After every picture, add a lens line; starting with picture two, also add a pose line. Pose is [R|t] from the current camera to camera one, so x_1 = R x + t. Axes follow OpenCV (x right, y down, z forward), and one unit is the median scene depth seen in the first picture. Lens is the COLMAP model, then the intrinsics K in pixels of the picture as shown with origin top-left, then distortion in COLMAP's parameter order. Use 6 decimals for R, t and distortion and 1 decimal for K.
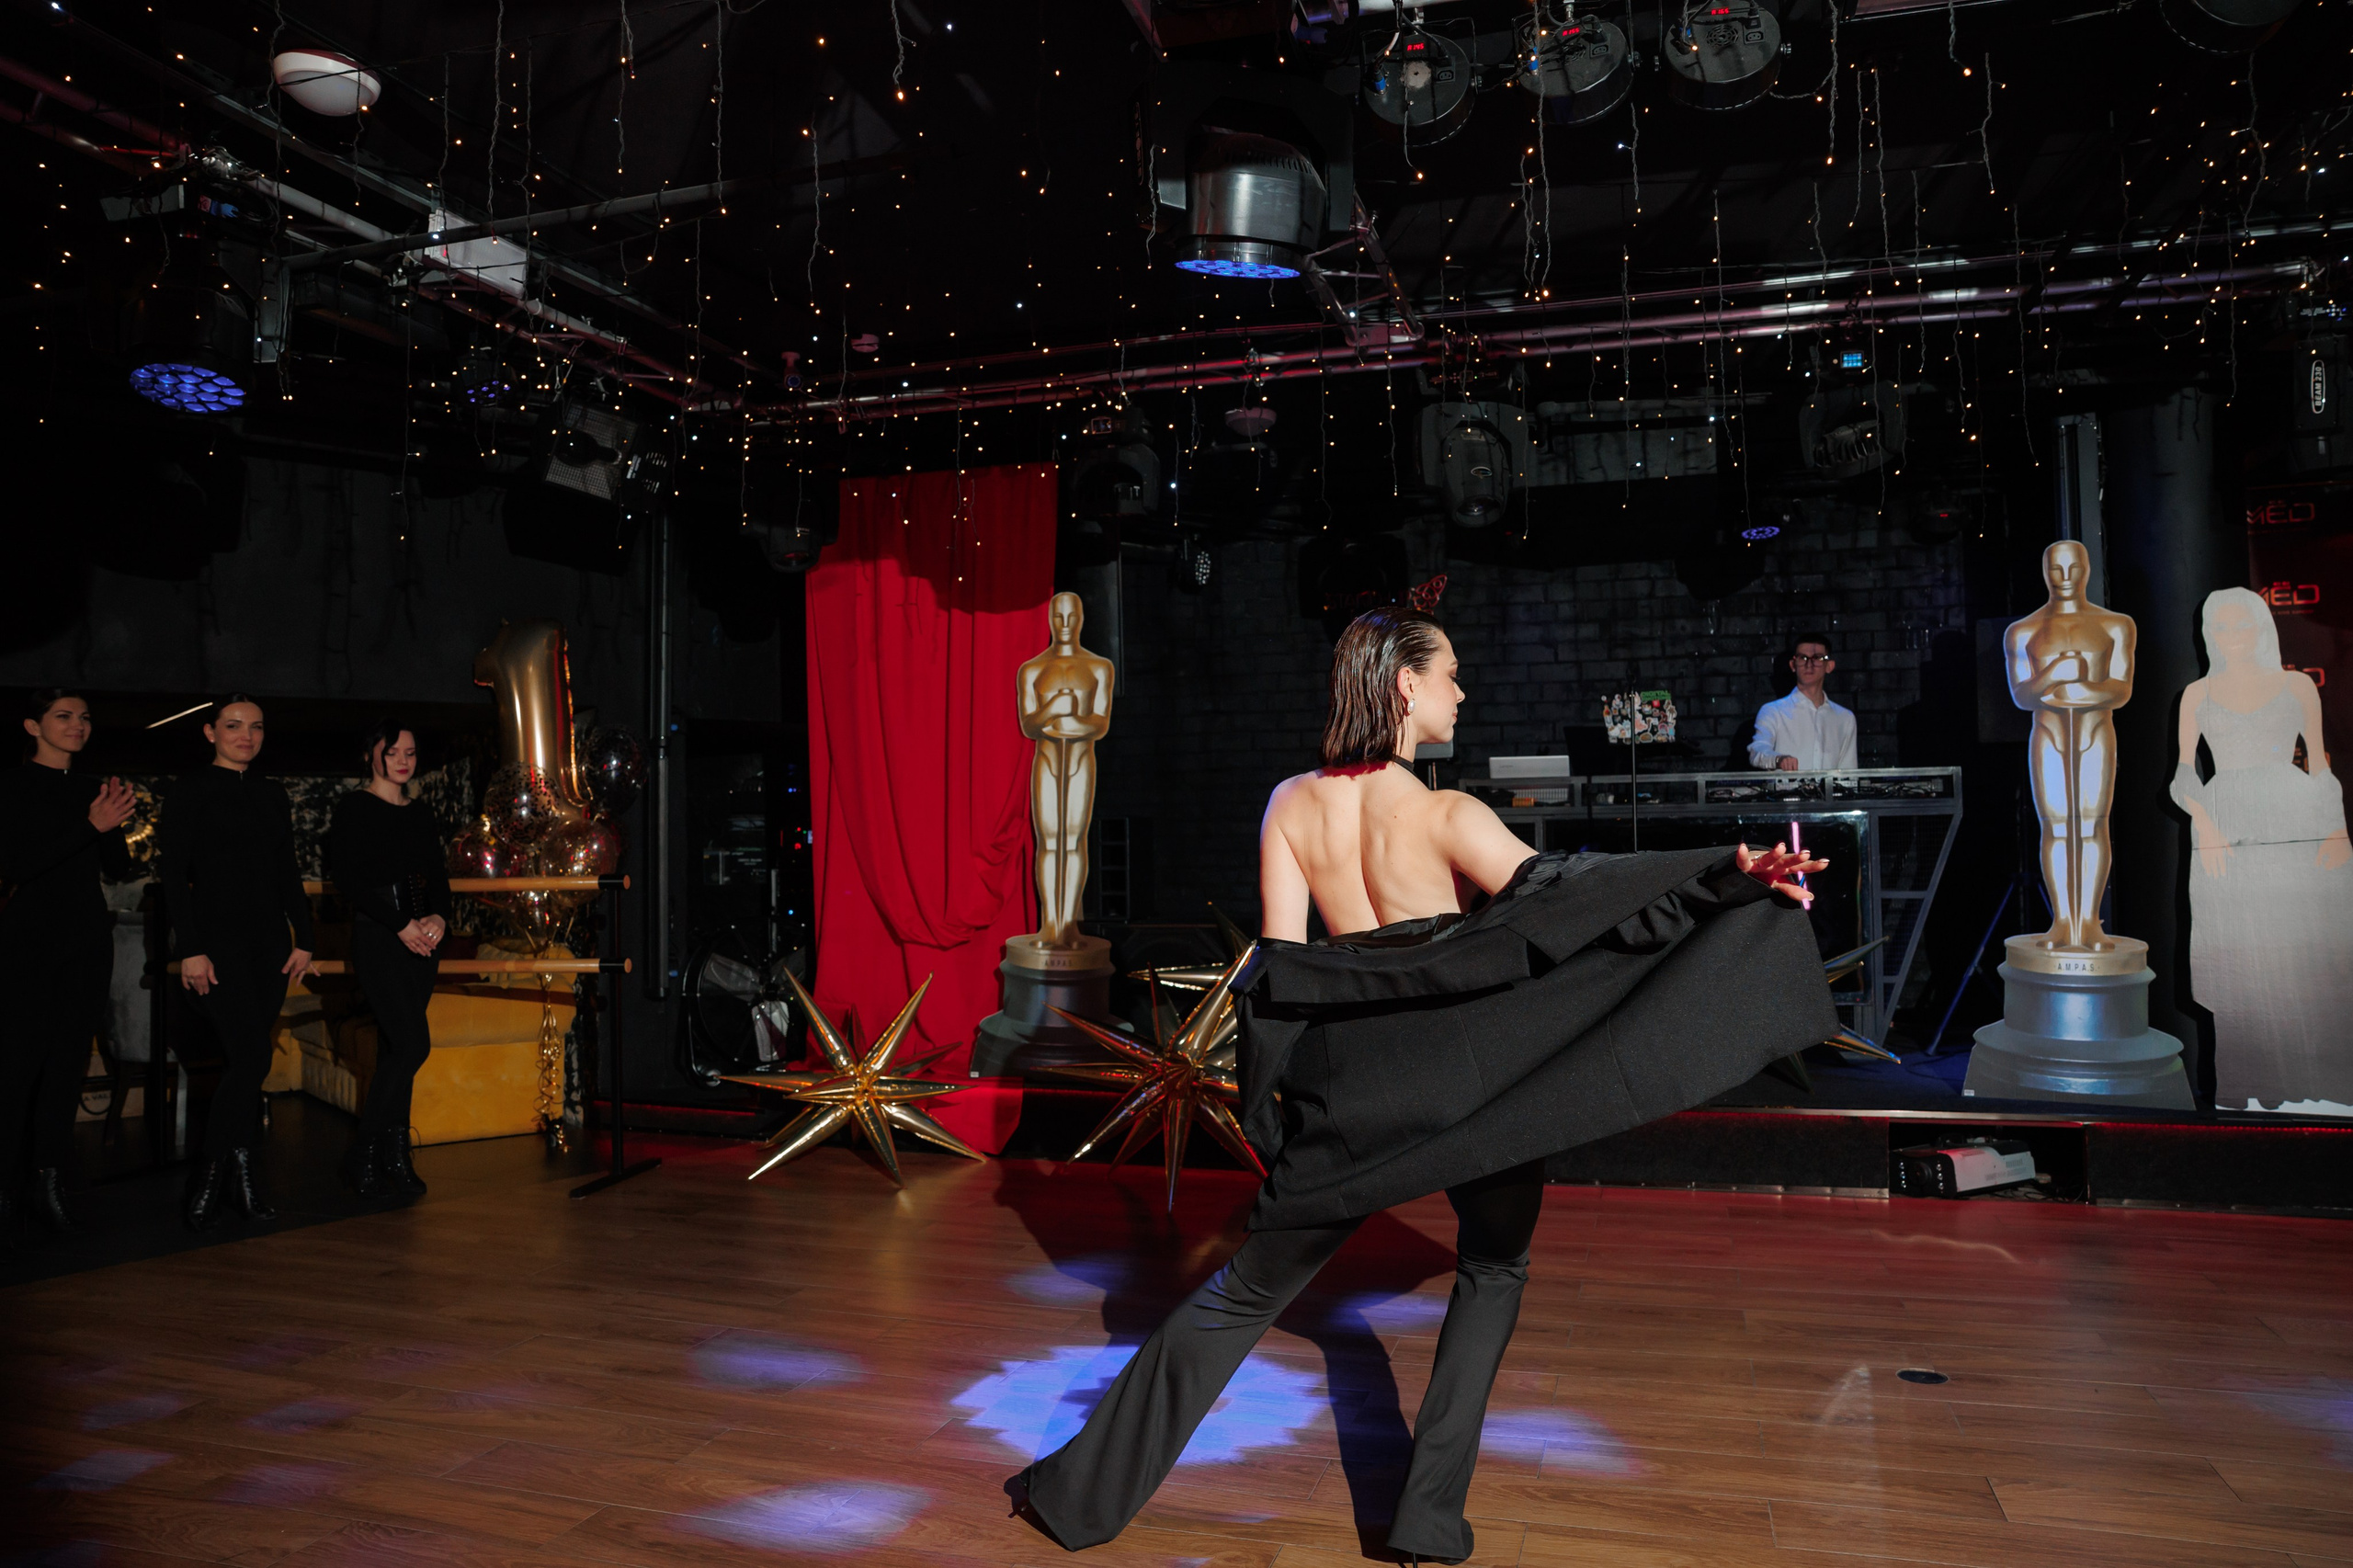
lens RADIAL K [[1601.9, 0, 1172.4], [0, 1601.9, 785.7], [0, 0, 1]] dist [-0.111561, 0.089131]
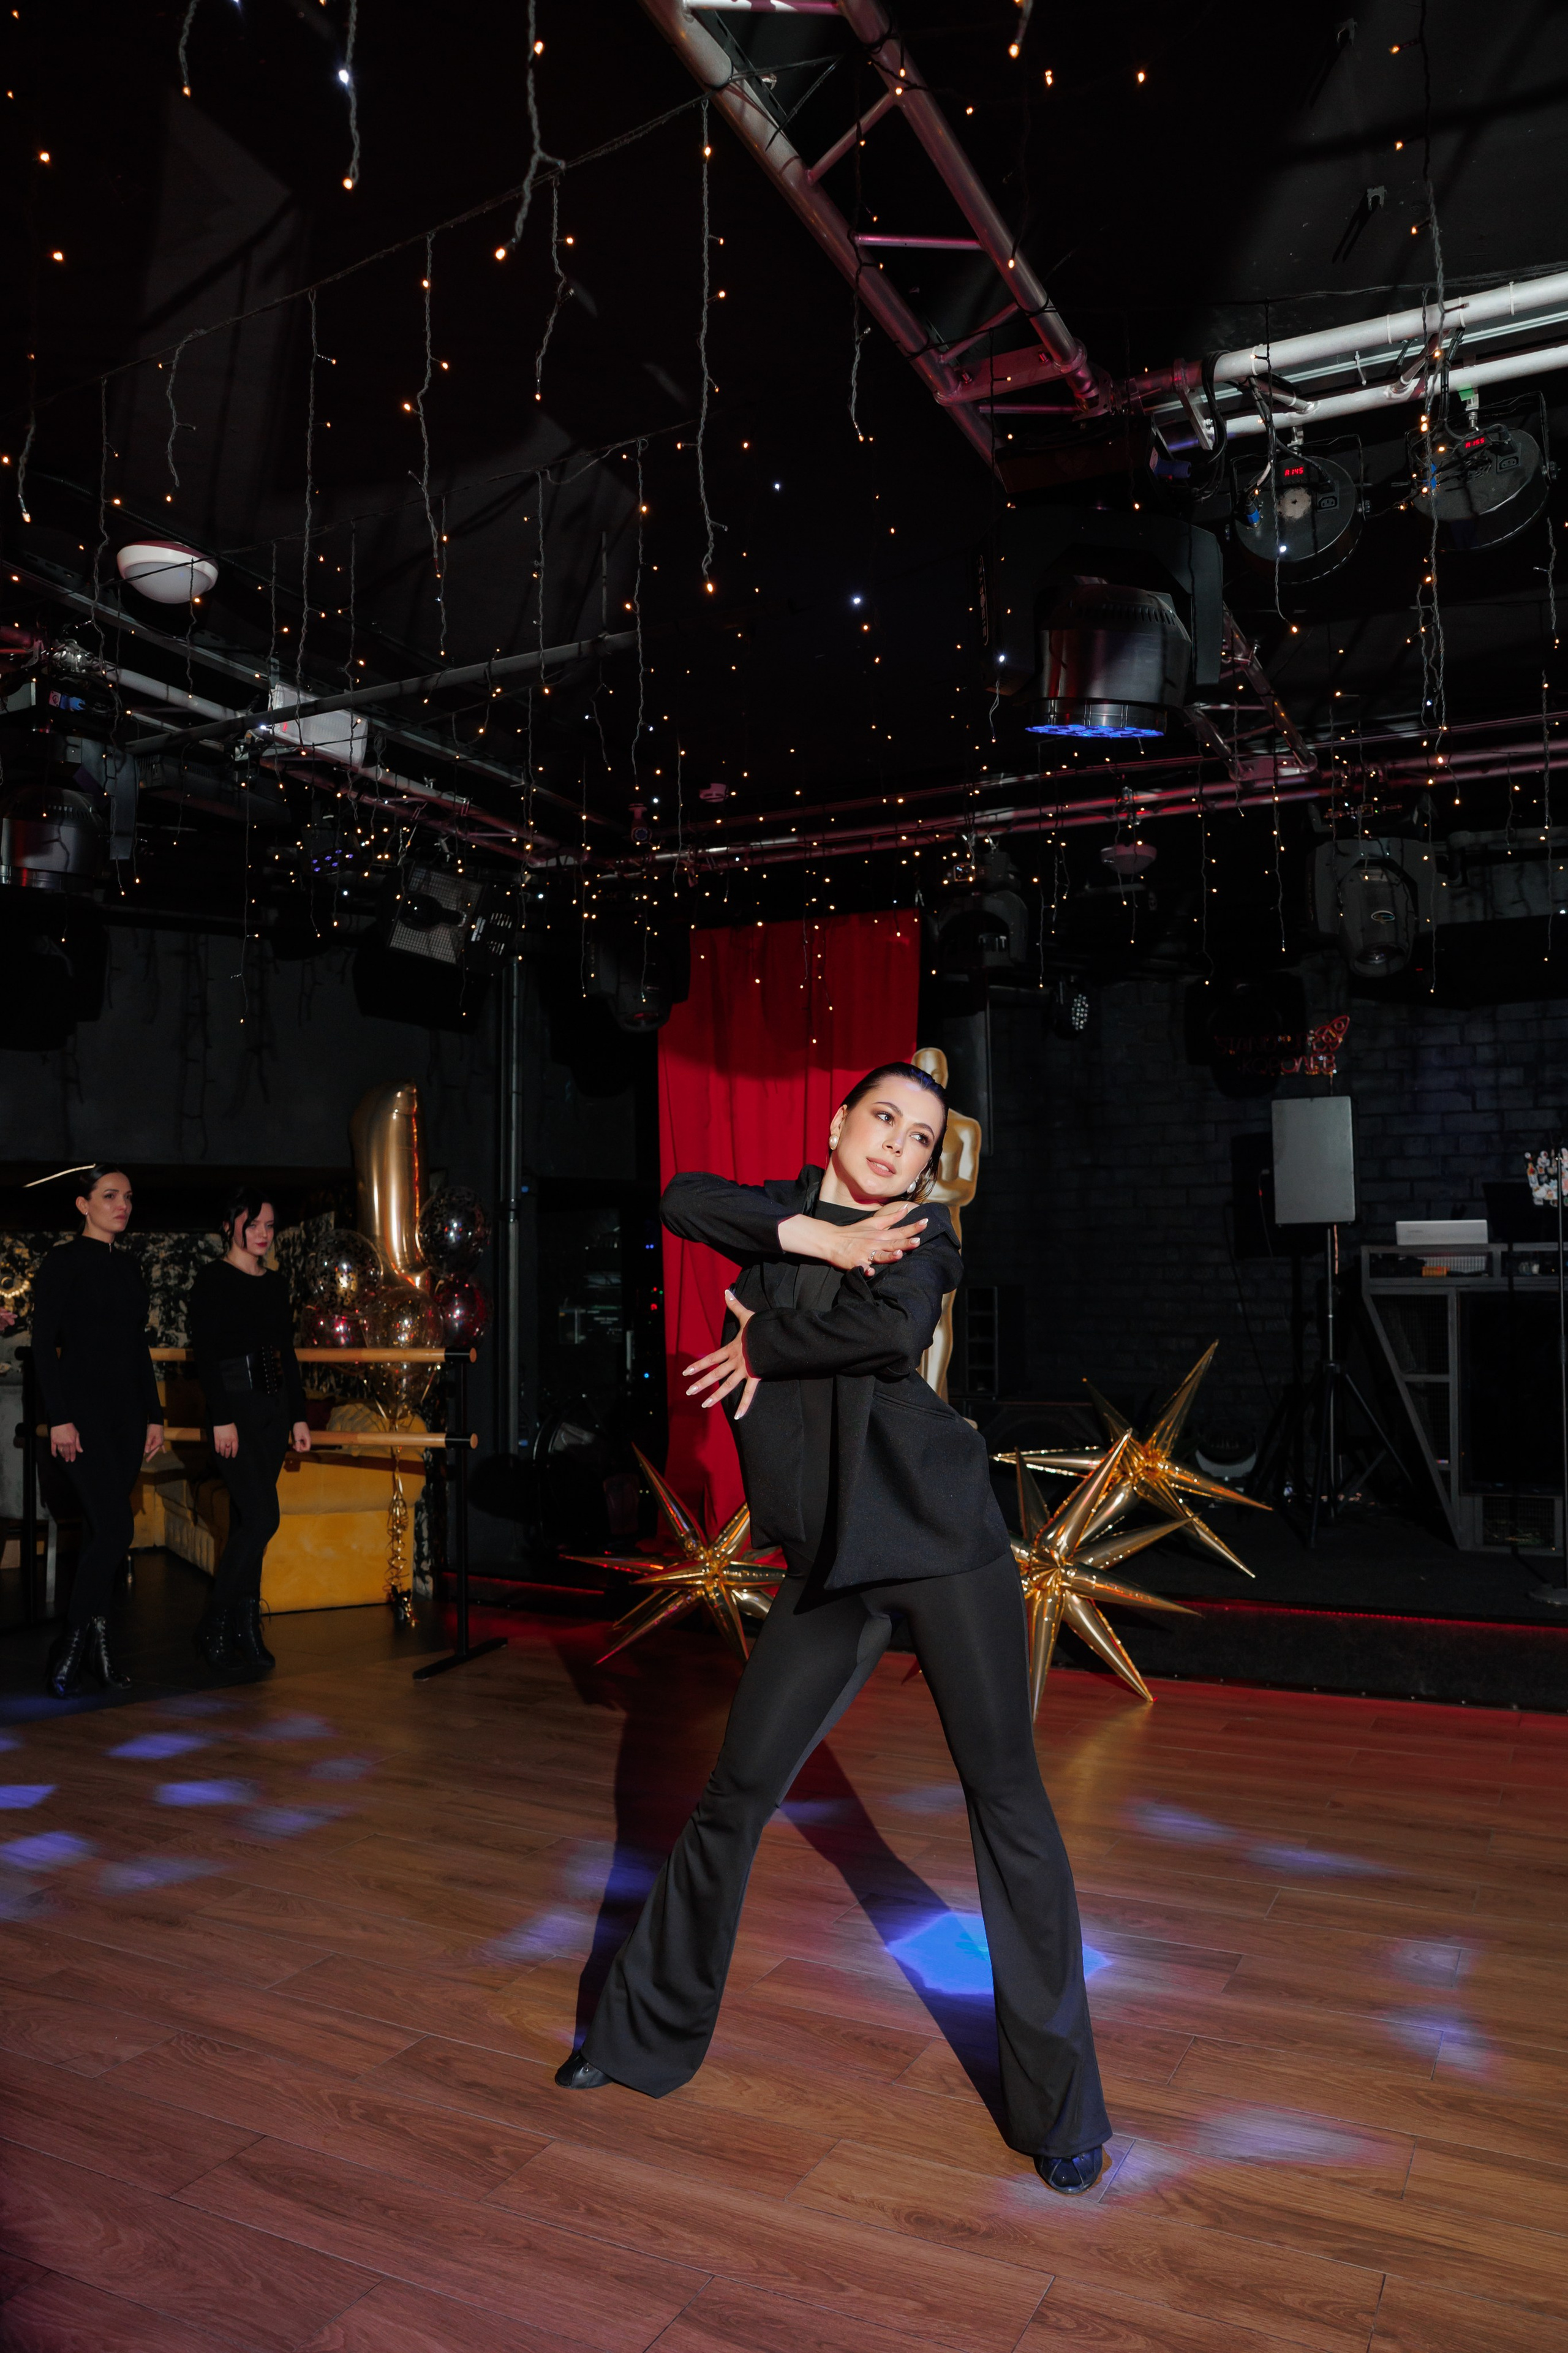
lens RADIAL K [[1685.2, 0, 777.2], [0, 1685.2, 1215.7], [0, 0, 1]] dist [-0.113244, 0.088550]
pose [[0.986160, 0.000961, -0.165796, 0.009526], [-0.001207, 0.999998, -0.001382, -0.021323], [0.165795, 0.001563, 0.986159, 0.012661]]
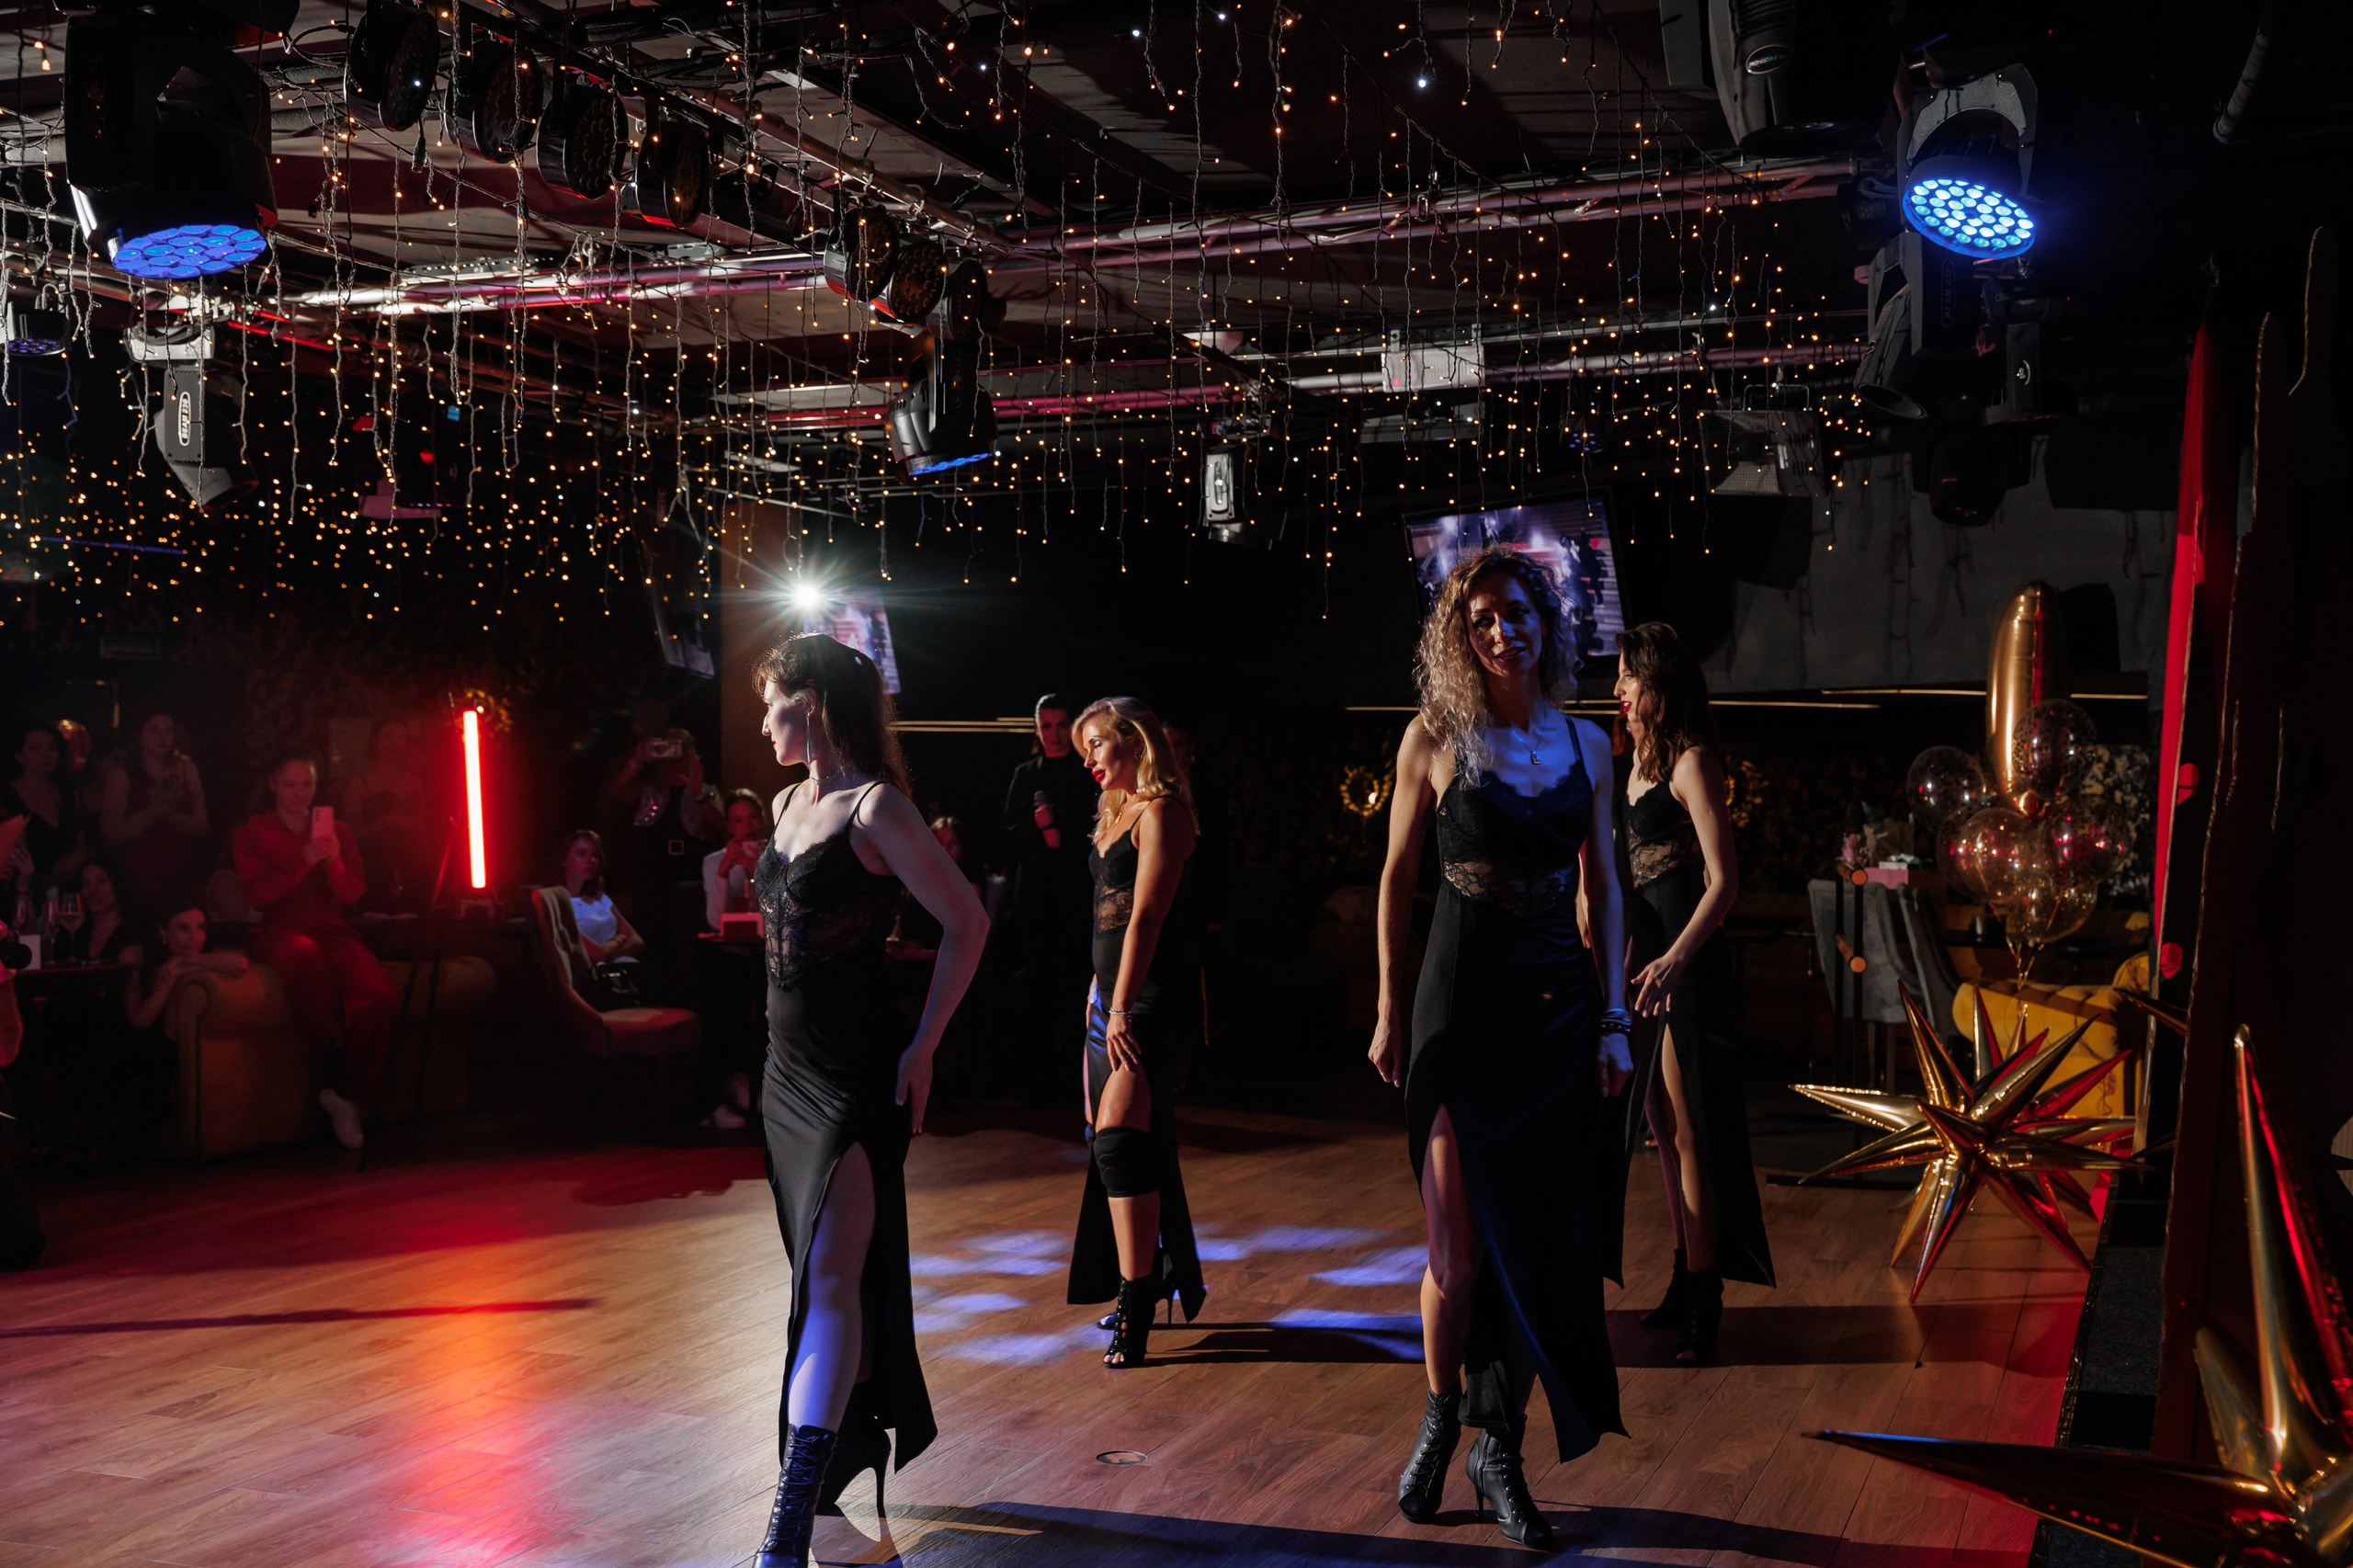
lens RADIAL K [[2466.6, 0, 1157.3], [0, 2466.6, 790.3], [0, 0, 1]] dist [0.028697, 0.000000]
pose [[-0.070087, 0.012903, -0.997457, 1.071013], [0.033519, 0.999382, 0.010573, -0.020107], [0.996978, -0.032693, -0.070476, 0.621073]]
